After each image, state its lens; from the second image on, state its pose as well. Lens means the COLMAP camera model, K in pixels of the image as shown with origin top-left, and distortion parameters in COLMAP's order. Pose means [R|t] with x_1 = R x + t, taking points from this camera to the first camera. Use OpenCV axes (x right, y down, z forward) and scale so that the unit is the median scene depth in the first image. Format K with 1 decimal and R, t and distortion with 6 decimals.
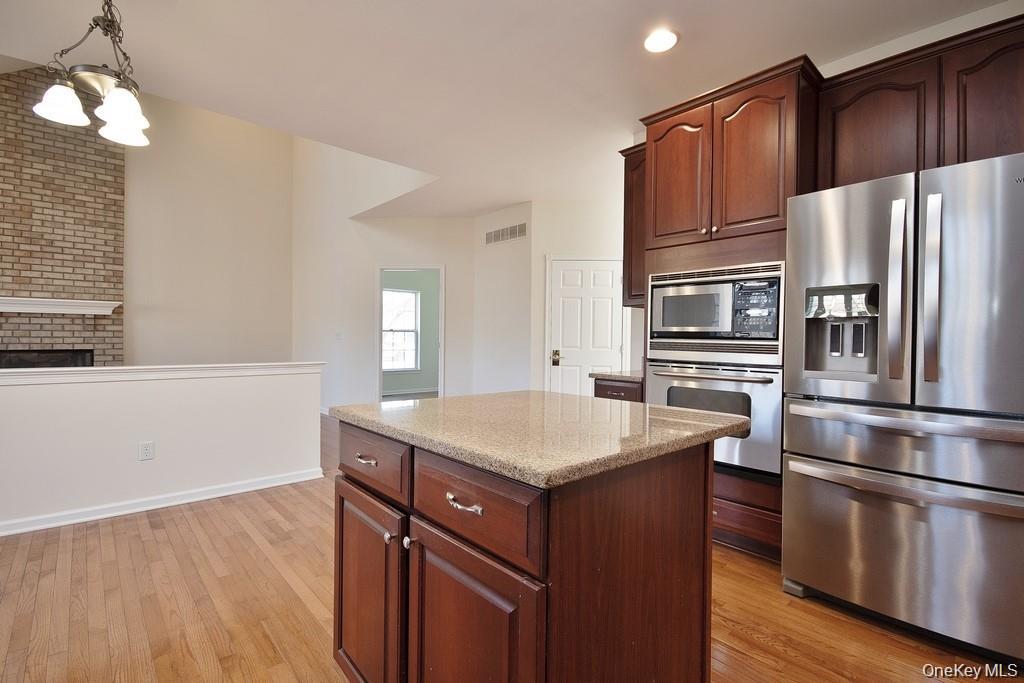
lens RADIAL K [[469.8, 0, 518.3], [0, 469.8, 342.5], [0, 0, 1]] dist [0.023295, -0.020618]
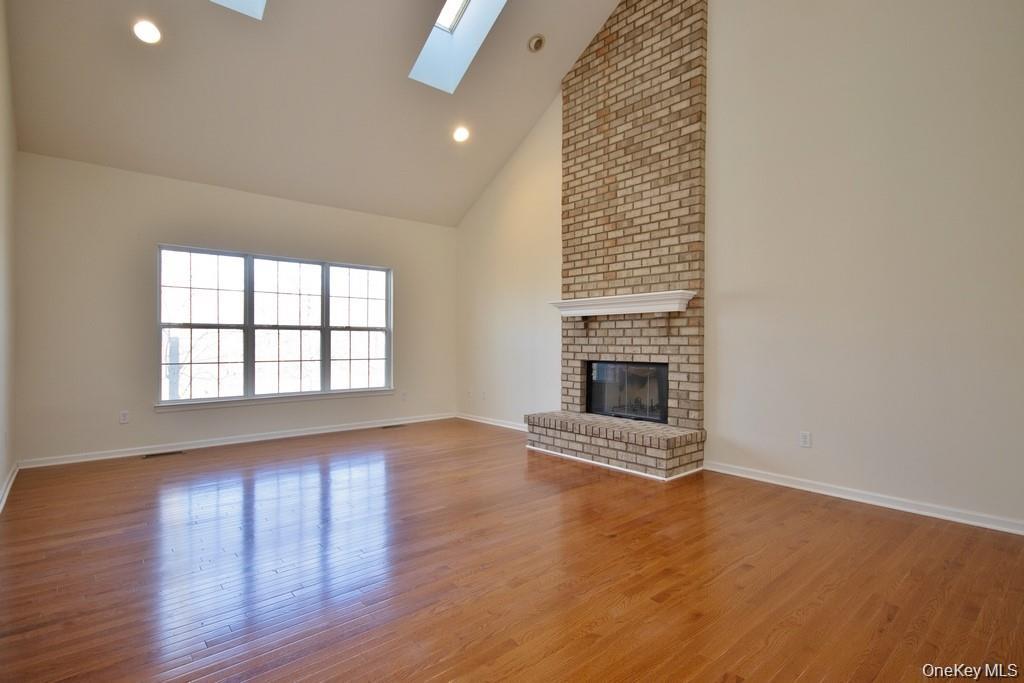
lens RADIAL K [[507.8, 0, 519.5], [0, 507.8, 339.3], [0, 0, 1]] dist [0.011196, 0.000678]
pose [[-0.030637, -0.008383, -0.999495, -0.157999], [-0.006823, 0.999943, -0.008178, -0.012899], [0.999507, 0.006569, -0.030693, 0.833042]]
